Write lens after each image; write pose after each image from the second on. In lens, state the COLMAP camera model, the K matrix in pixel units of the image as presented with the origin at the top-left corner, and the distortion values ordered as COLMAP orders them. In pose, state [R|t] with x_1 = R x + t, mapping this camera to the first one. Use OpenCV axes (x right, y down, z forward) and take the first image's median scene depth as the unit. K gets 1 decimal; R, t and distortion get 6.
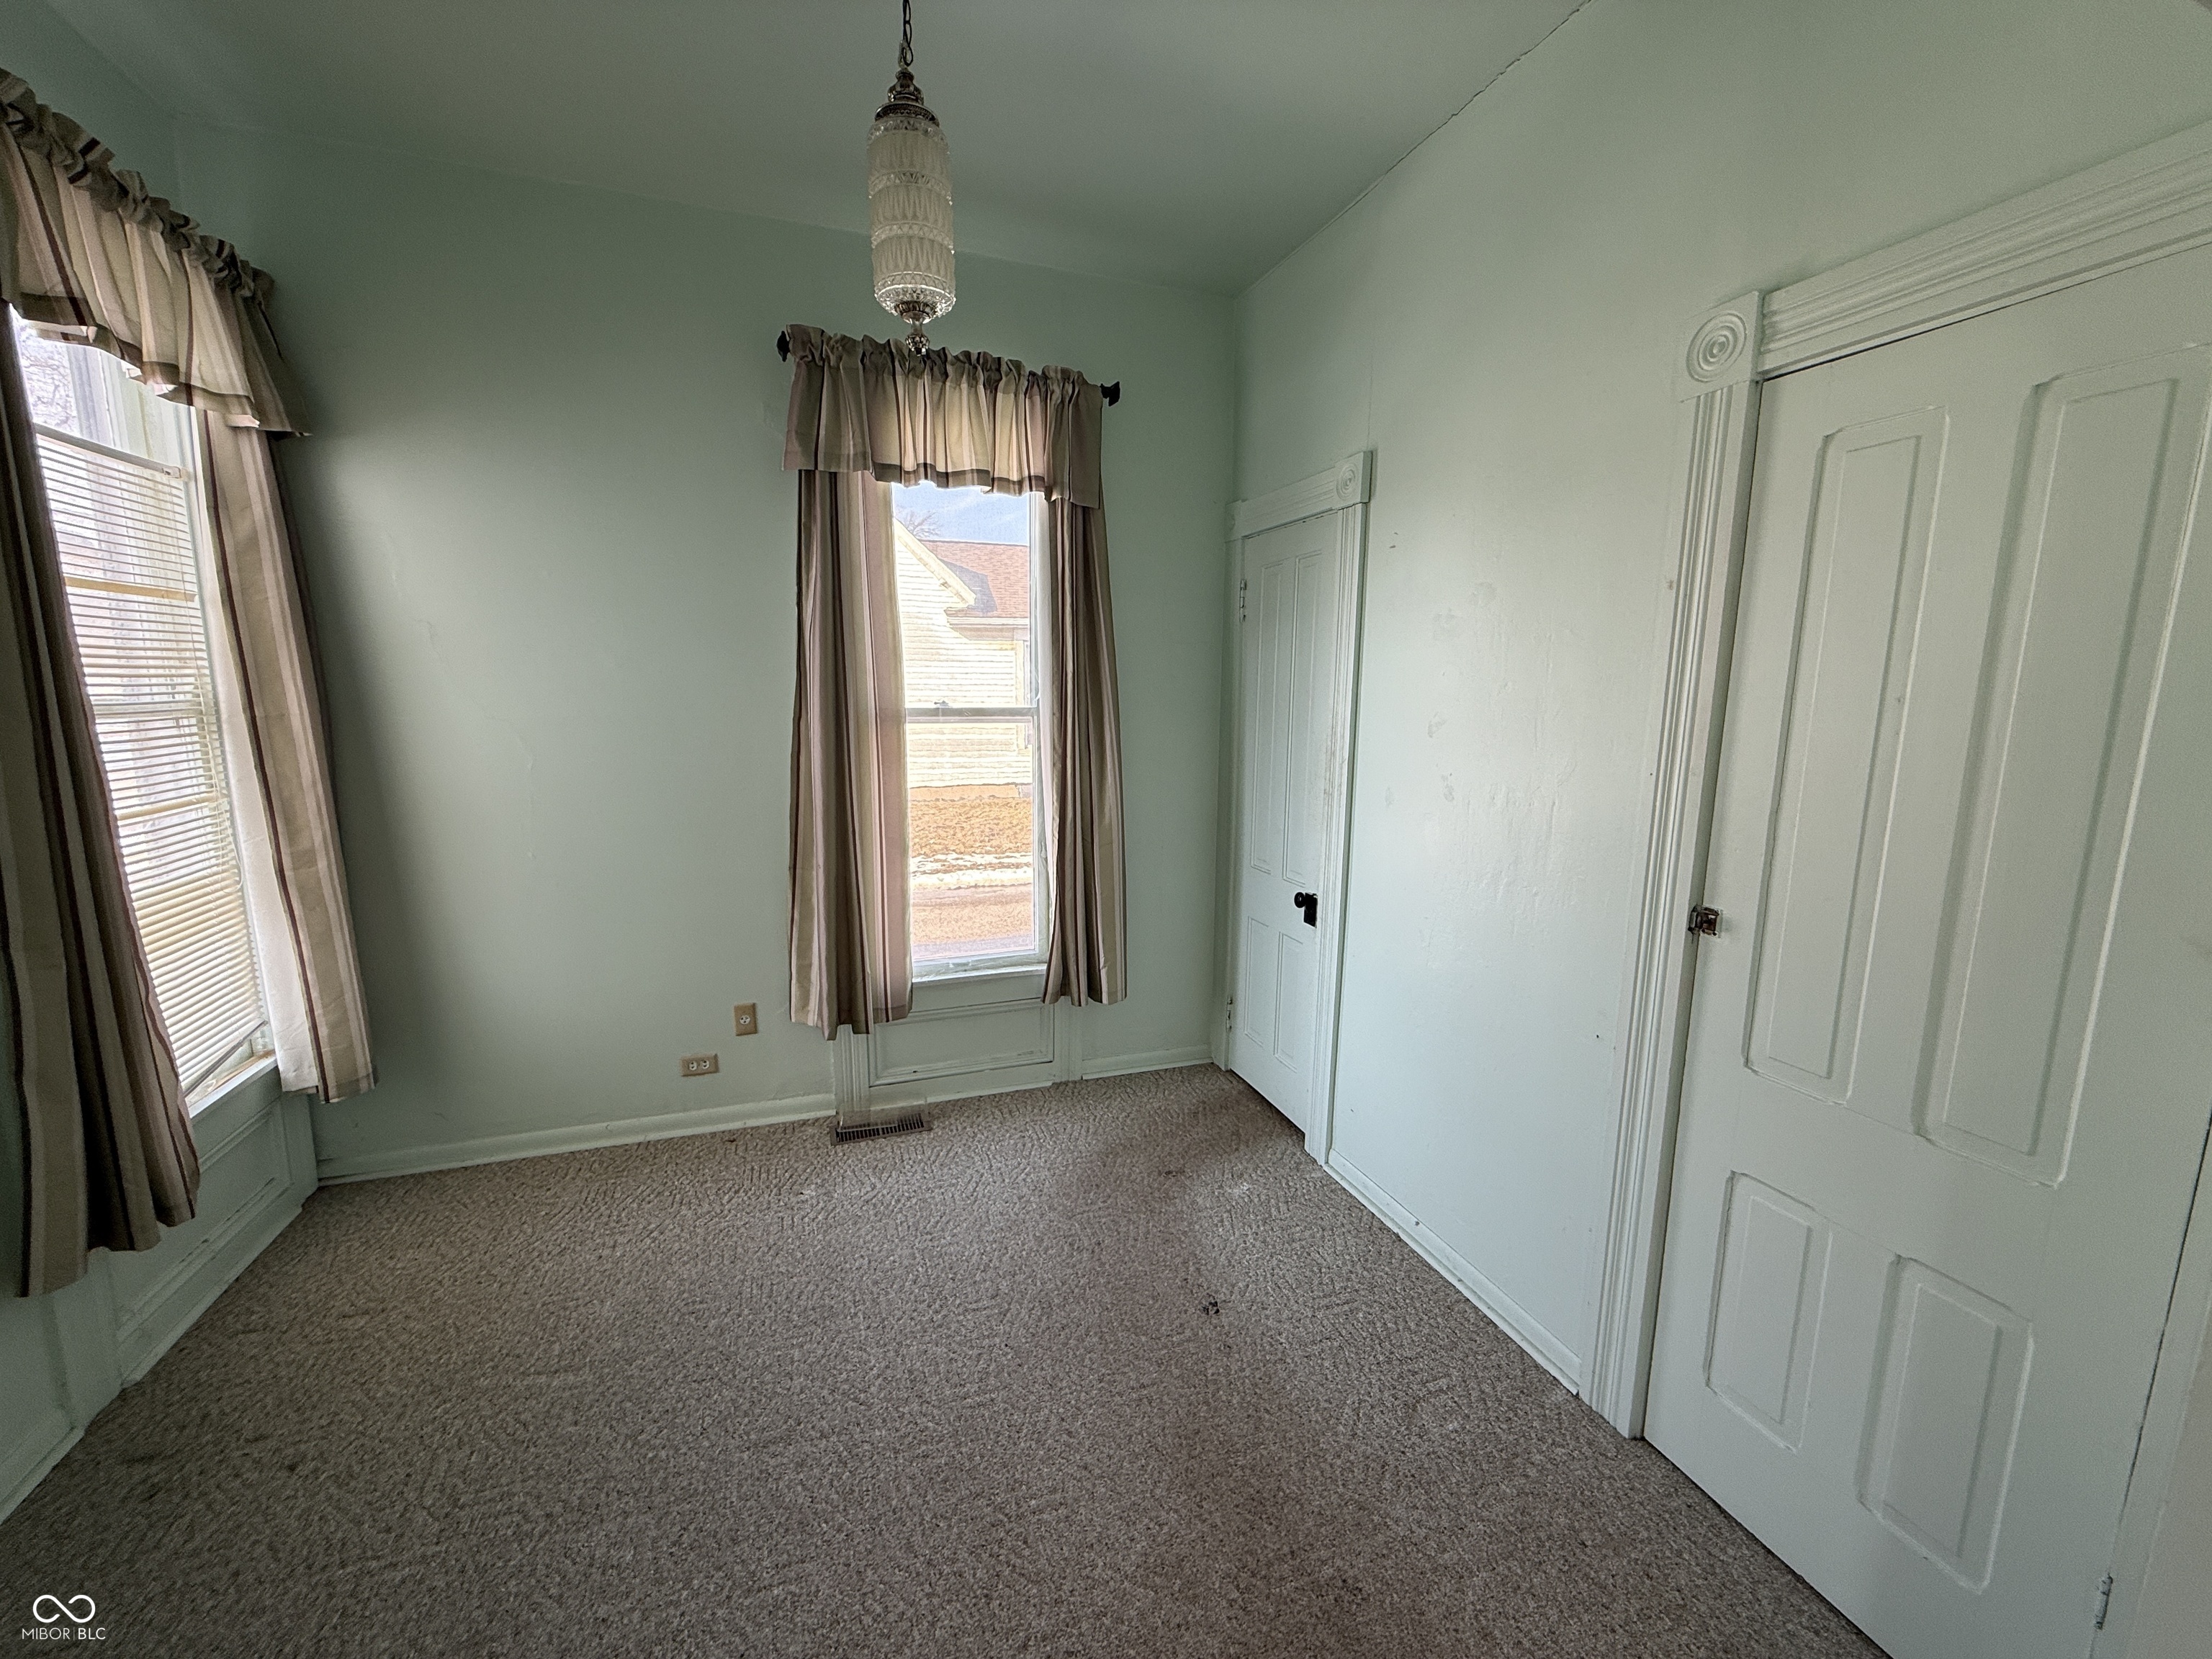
lens RADIAL K [[885.6, 0, 1108.7], [0, 885.6, 830.8], [0, 0, 1]] dist [-0.003011, -0.000028]
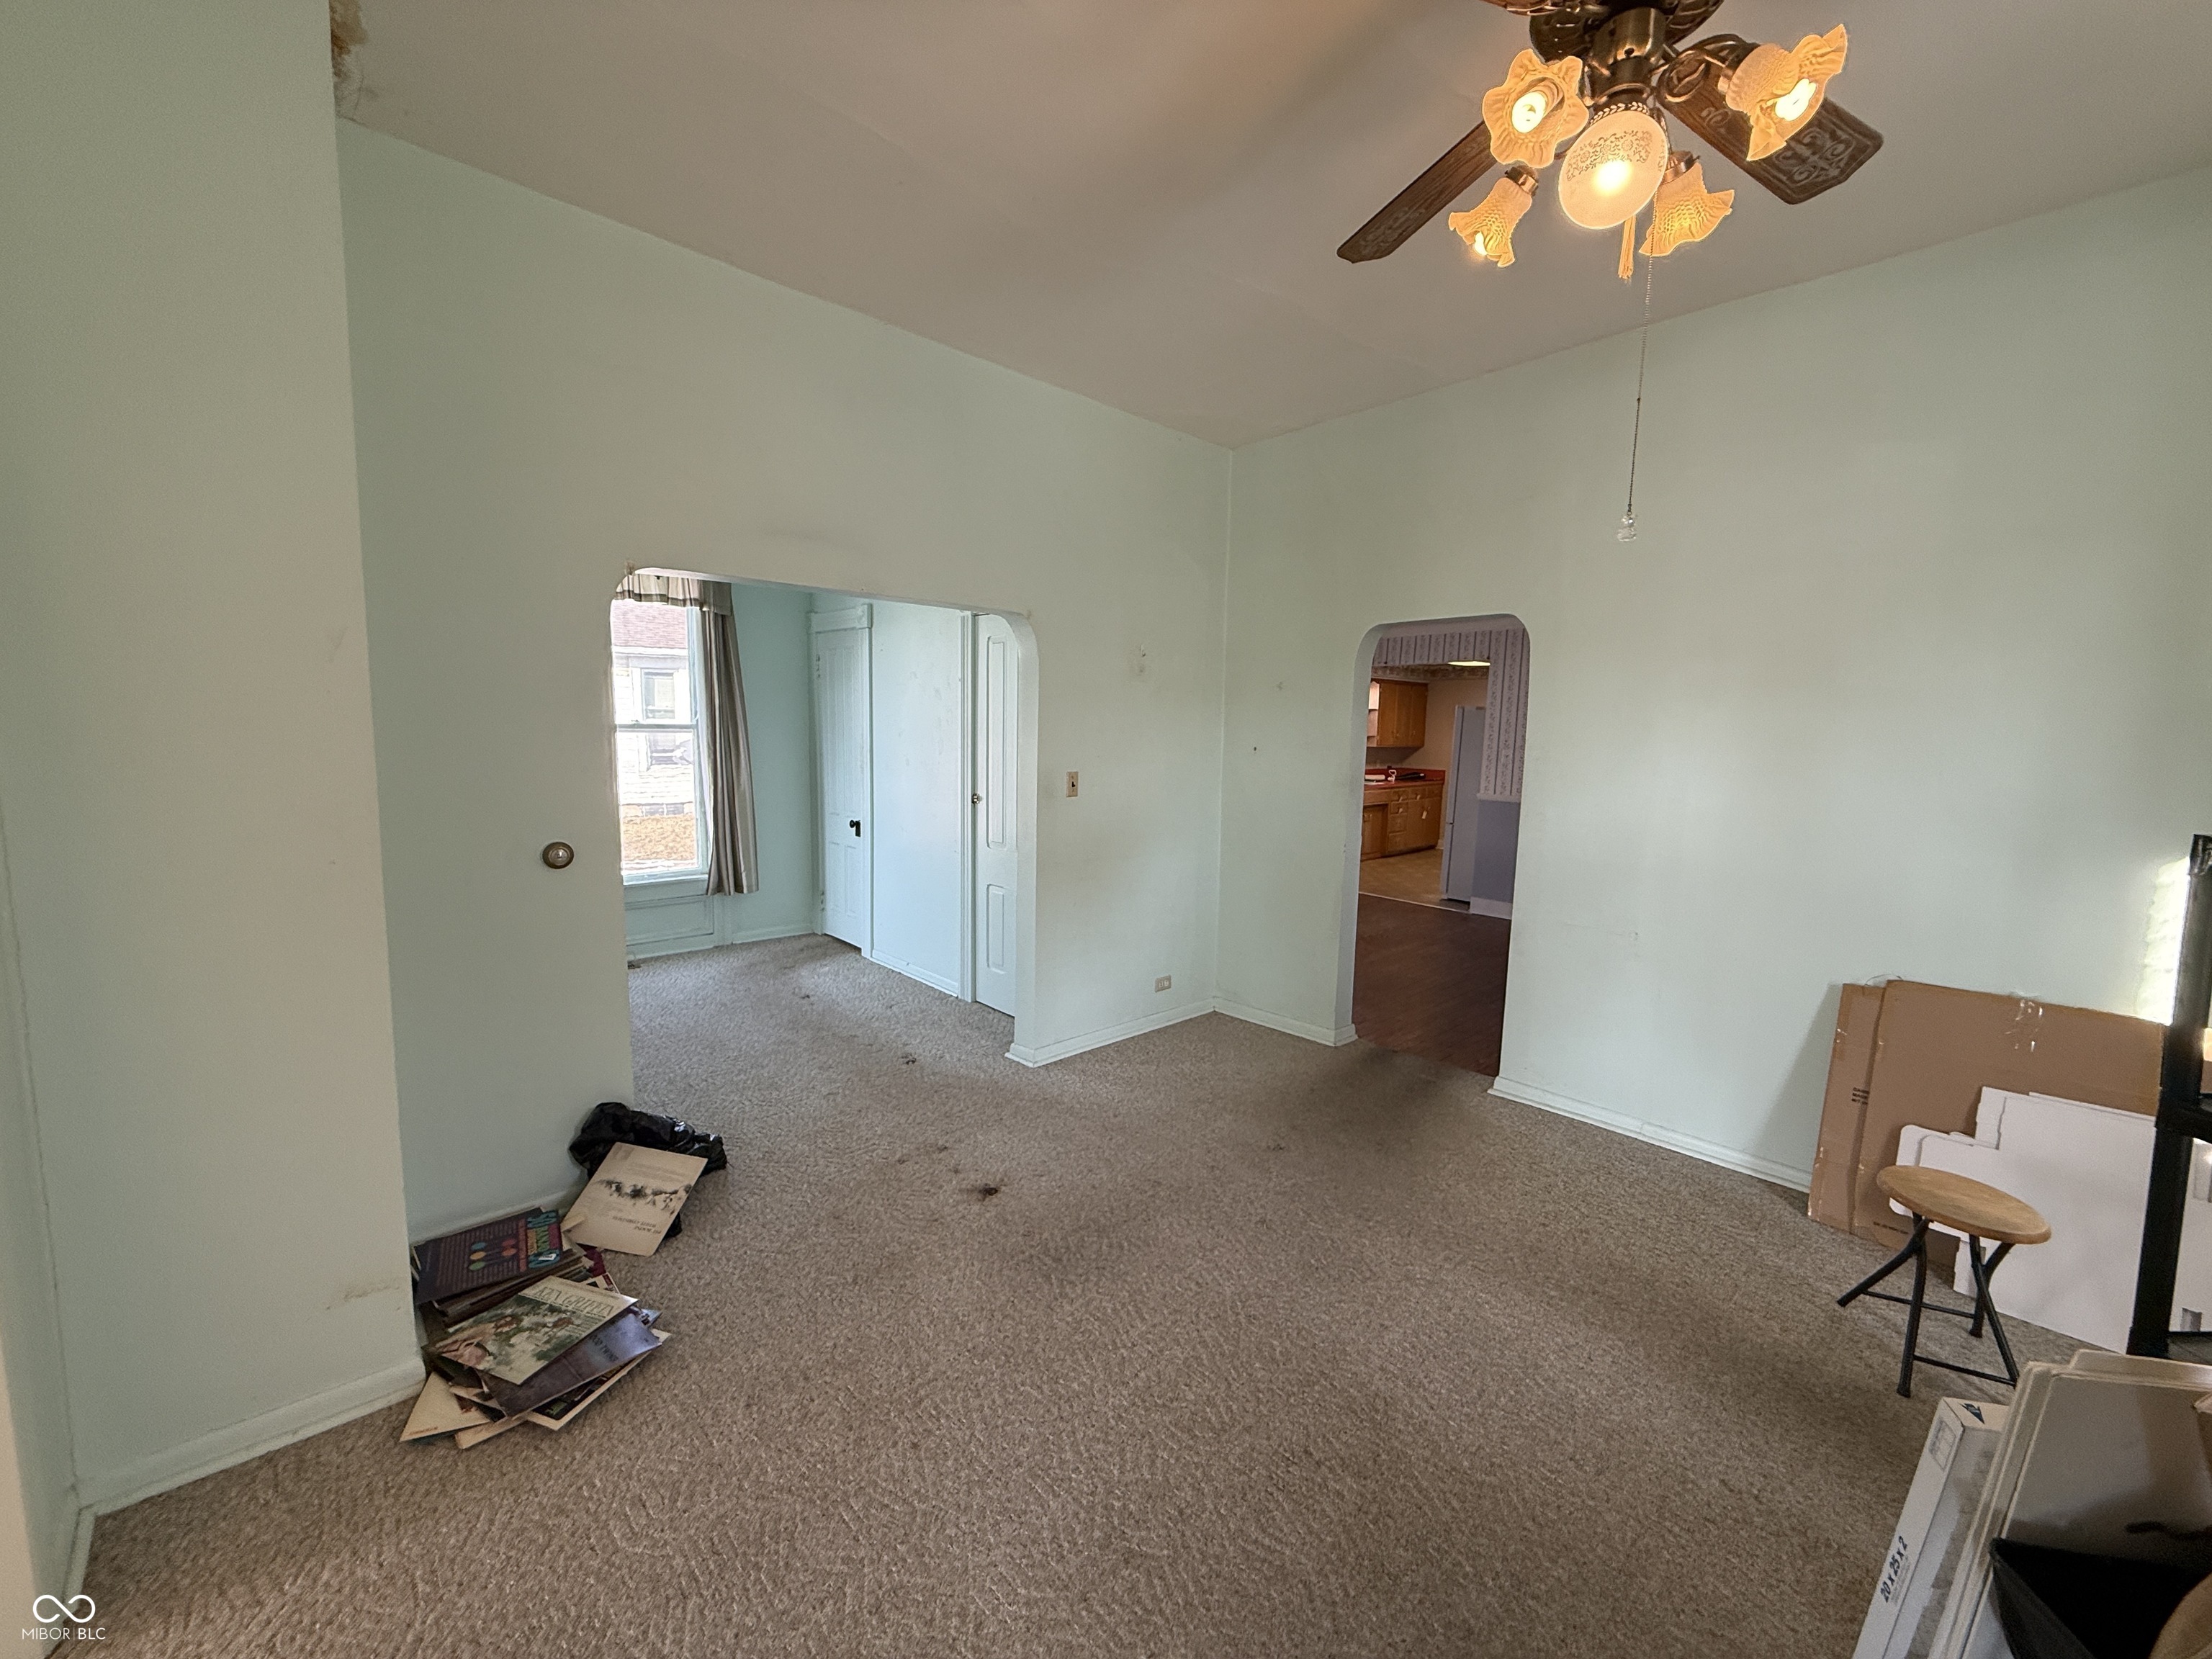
lens RADIAL K [[885.6, 0, 1104.4], [0, 885.6, 833.6], [0, 0, 1]] dist [-0.003011, -0.000028]
pose [[0.920090, -0.038426, 0.389818, -0.032301], [0.049051, 0.998646, -0.017335, 0.159664], [-0.388624, 0.035070, 0.920729, -0.996638]]
